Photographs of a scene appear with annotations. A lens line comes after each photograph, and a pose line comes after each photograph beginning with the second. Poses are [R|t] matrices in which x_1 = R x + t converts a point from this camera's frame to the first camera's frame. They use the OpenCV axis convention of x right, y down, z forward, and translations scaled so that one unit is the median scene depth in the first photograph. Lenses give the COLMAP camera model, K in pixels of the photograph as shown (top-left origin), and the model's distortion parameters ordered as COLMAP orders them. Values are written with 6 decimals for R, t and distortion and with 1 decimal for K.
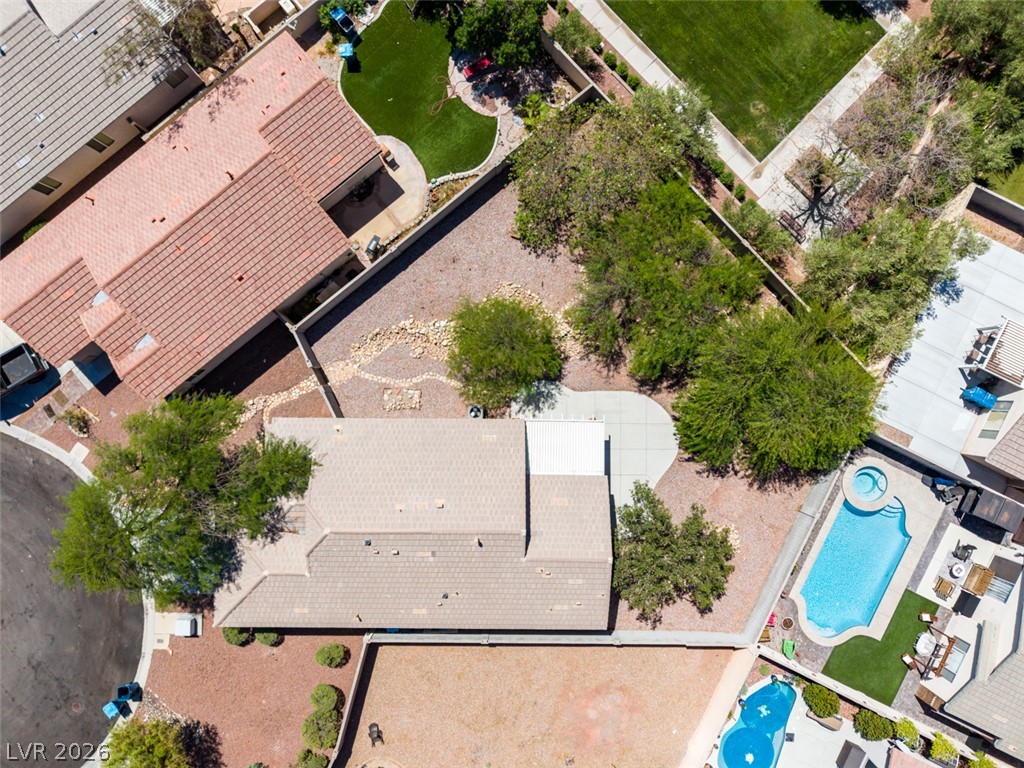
lens RADIAL K [[692.3, 0, 510.0], [0, 692.3, 385.0], [0, 0, 1]] dist [0.019232, -0.034585]
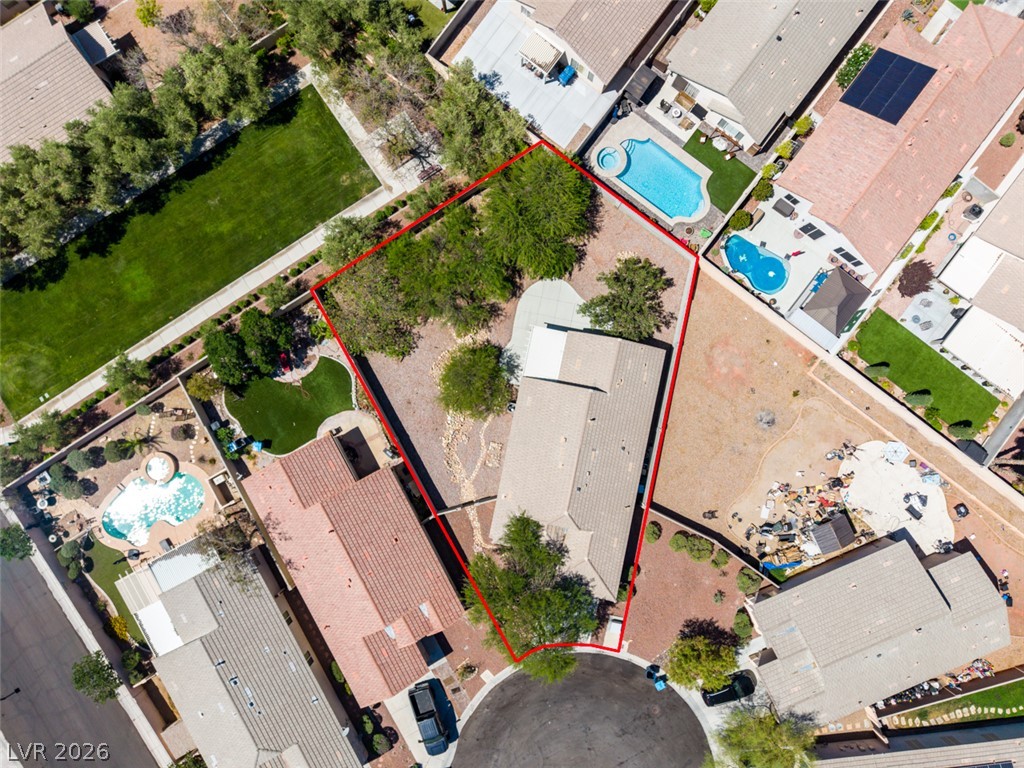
lens RADIAL K [[692.3, 0, 511.8], [0, 692.3, 387.9], [0, 0, 1]] dist [0.019232, -0.034585]
pose [[0.191832, -0.981426, 0.002095, -0.010482], [0.981416, 0.191839, 0.004493, 0.024613], [-0.004812, 0.001194, 0.999988, -0.495214]]
